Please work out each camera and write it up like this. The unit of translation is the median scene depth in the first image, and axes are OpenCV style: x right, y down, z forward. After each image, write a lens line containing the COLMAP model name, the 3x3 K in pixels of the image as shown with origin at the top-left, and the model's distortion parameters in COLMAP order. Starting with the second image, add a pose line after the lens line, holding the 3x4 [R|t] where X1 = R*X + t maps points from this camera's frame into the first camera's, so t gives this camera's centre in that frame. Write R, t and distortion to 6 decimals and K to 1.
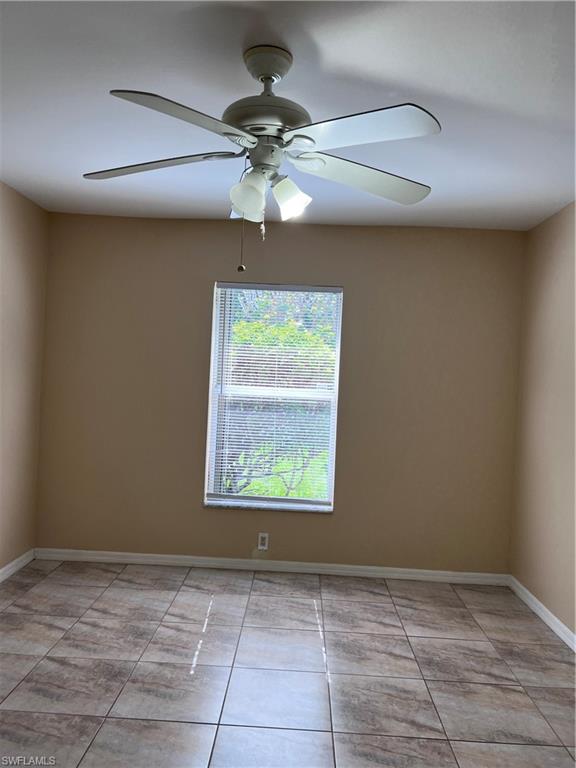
lens RADIAL K [[578.0, 0, 283.5], [0, 578.0, 381.9], [0, 0, 1]] dist [0.048908, -0.058335]
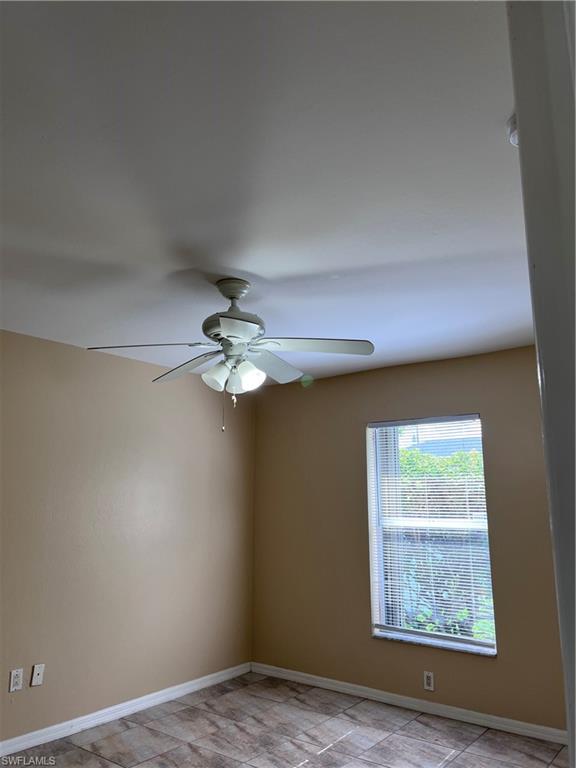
lens RADIAL K [[578.0, 0, 282.2], [0, 578.0, 384.4], [0, 0, 1]] dist [0.048908, -0.058335]
pose [[0.806652, -0.160281, -0.568879, 0.452325], [0.030028, 0.972397, -0.231392, 0.010601], [0.590264, 0.169571, 0.789199, -0.006578]]
